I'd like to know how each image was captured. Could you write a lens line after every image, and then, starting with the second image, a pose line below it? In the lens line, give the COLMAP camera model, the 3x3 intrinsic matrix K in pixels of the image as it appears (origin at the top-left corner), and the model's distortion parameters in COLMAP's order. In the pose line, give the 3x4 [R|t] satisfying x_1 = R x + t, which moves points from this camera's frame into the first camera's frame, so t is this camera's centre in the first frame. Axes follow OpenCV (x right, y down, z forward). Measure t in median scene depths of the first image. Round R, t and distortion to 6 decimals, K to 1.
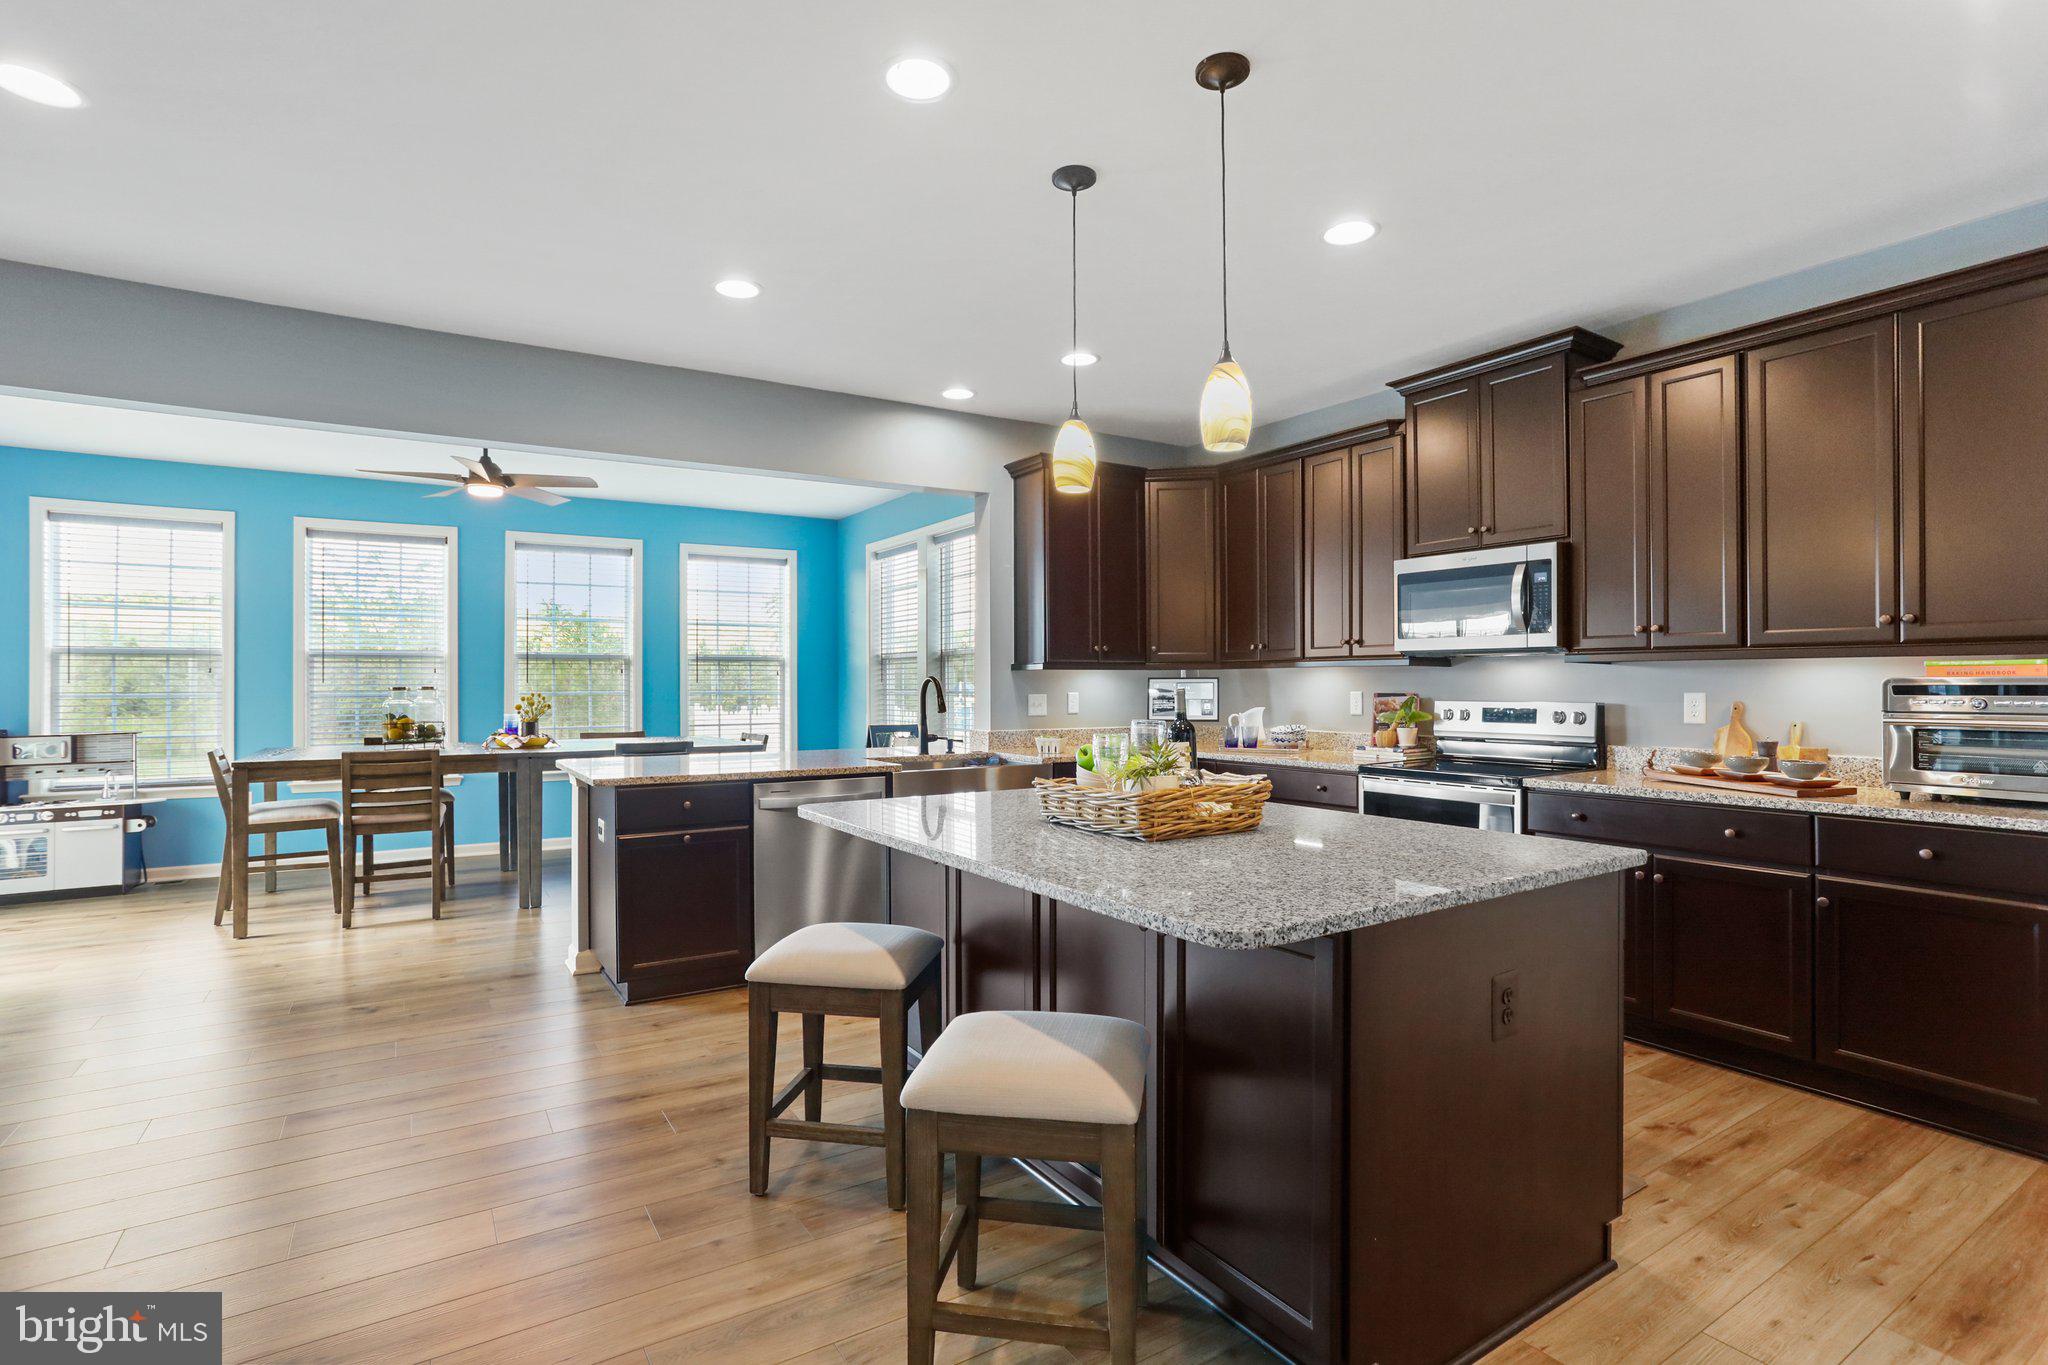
lens RADIAL K [[988.4, 0, 1038.8], [0, 988.4, 683.6], [0, 0, 1]] dist [-0.020774, 0.008301]
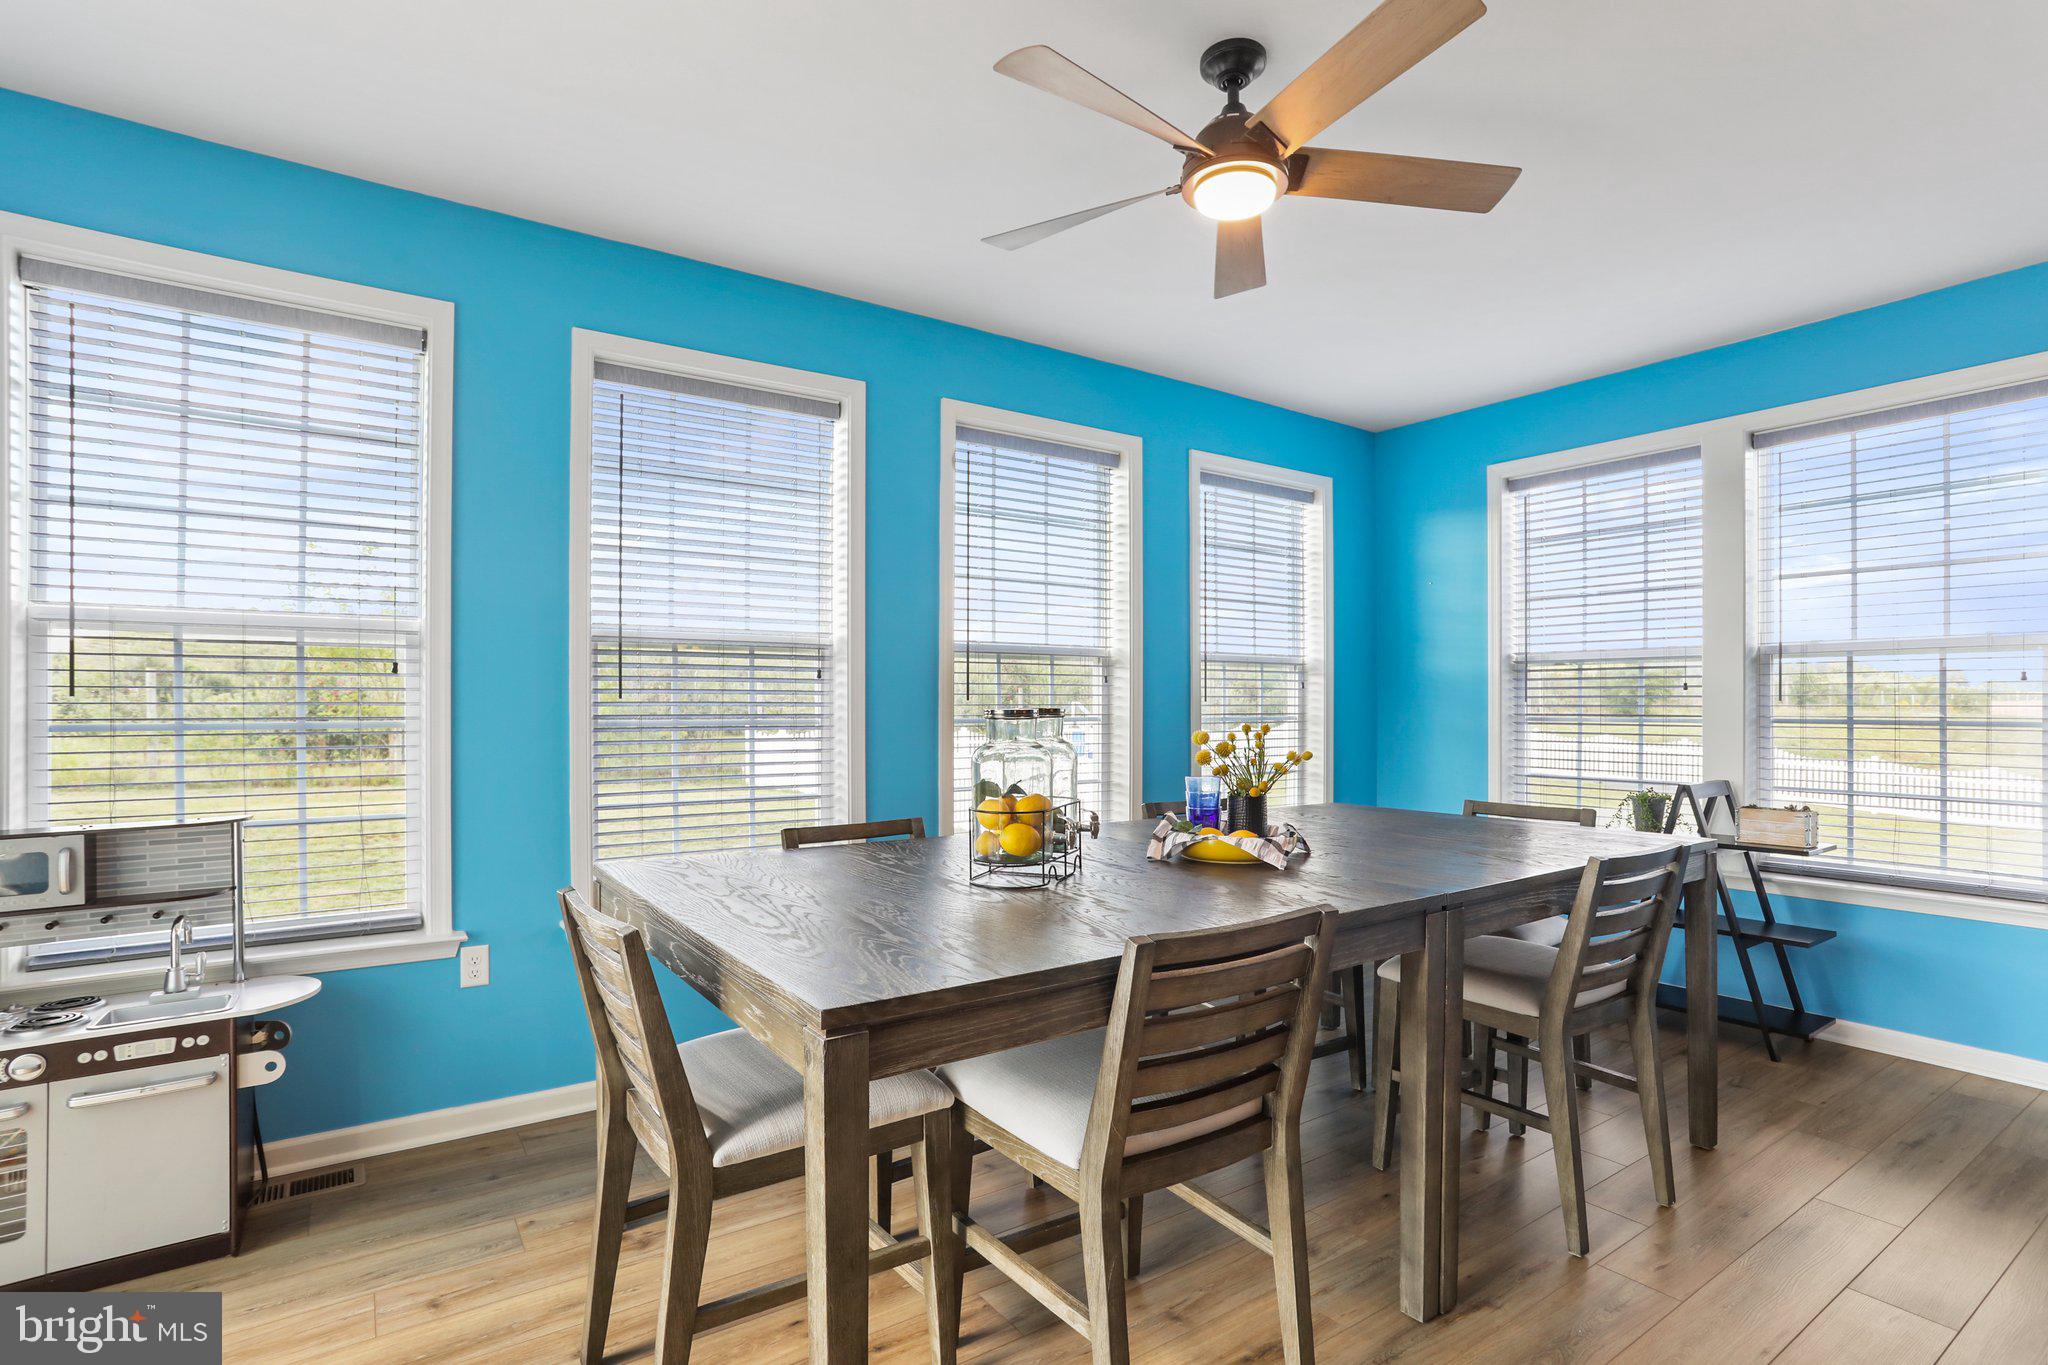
lens RADIAL K [[988.4, 0, 1018.3], [0, 988.4, 716.0], [0, 0, 1]] dist [-0.020774, 0.008301]
pose [[0.999116, 0.009227, 0.041003, -0.645552], [-0.009742, 0.999876, 0.012369, -0.000131], [-0.040884, -0.012757, 0.999082, 0.607647]]
